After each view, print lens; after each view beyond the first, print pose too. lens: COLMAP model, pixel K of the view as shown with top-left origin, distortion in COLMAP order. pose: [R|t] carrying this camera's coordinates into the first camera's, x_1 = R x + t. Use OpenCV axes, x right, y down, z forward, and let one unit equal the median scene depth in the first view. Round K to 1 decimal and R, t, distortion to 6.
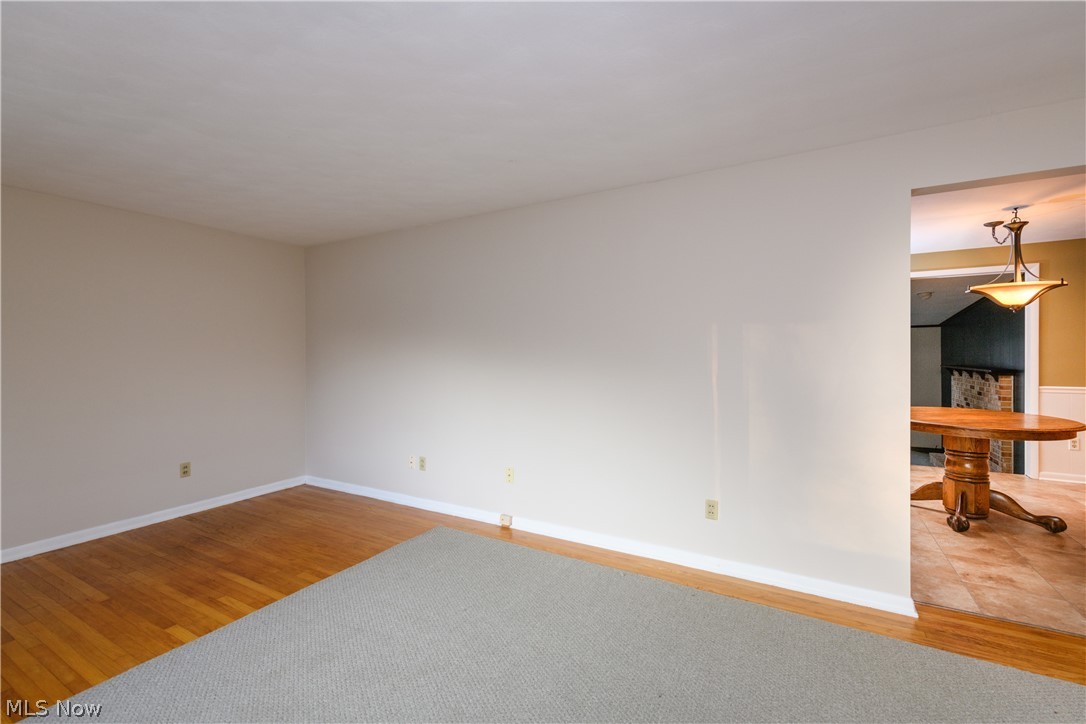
lens RADIAL K [[468.5, 0, 545.7], [0, 468.5, 361.9], [0, 0, 1]] dist [0.002037, -0.000919]
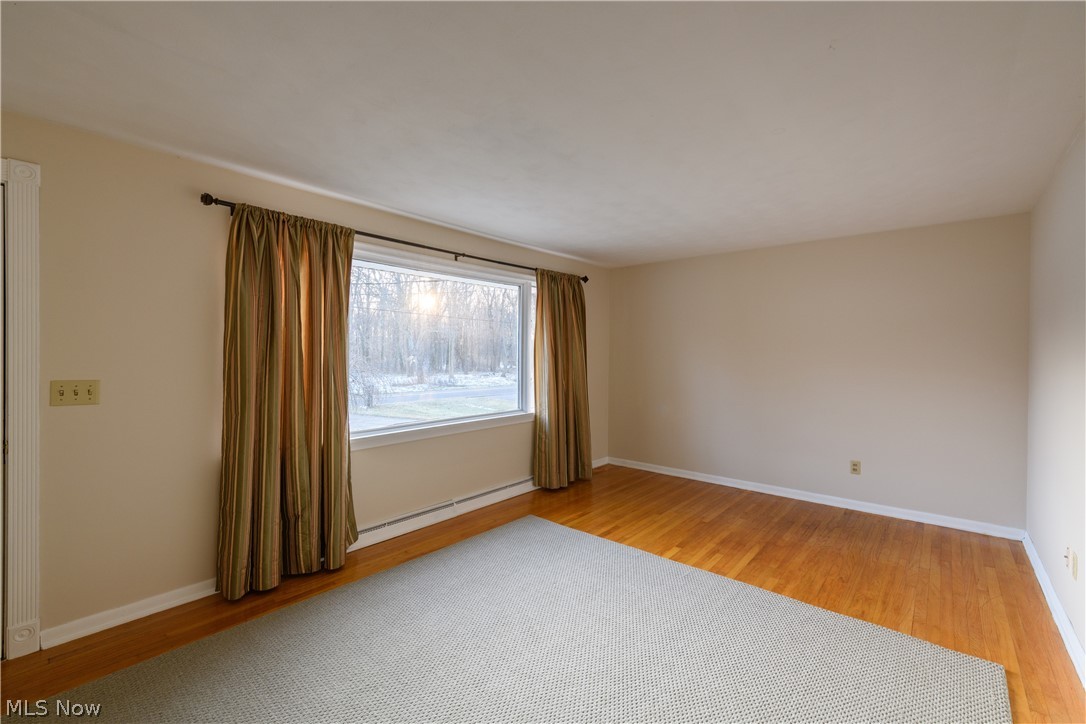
lens RADIAL K [[468.5, 0, 547.1], [0, 468.5, 363.1], [0, 0, 1]] dist [0.002037, -0.000919]
pose [[-0.194311, 0.027837, -0.980545, 0.523835], [-0.024665, 0.999143, 0.033253, -0.031587], [0.980630, 0.030646, -0.193457, 0.666020]]
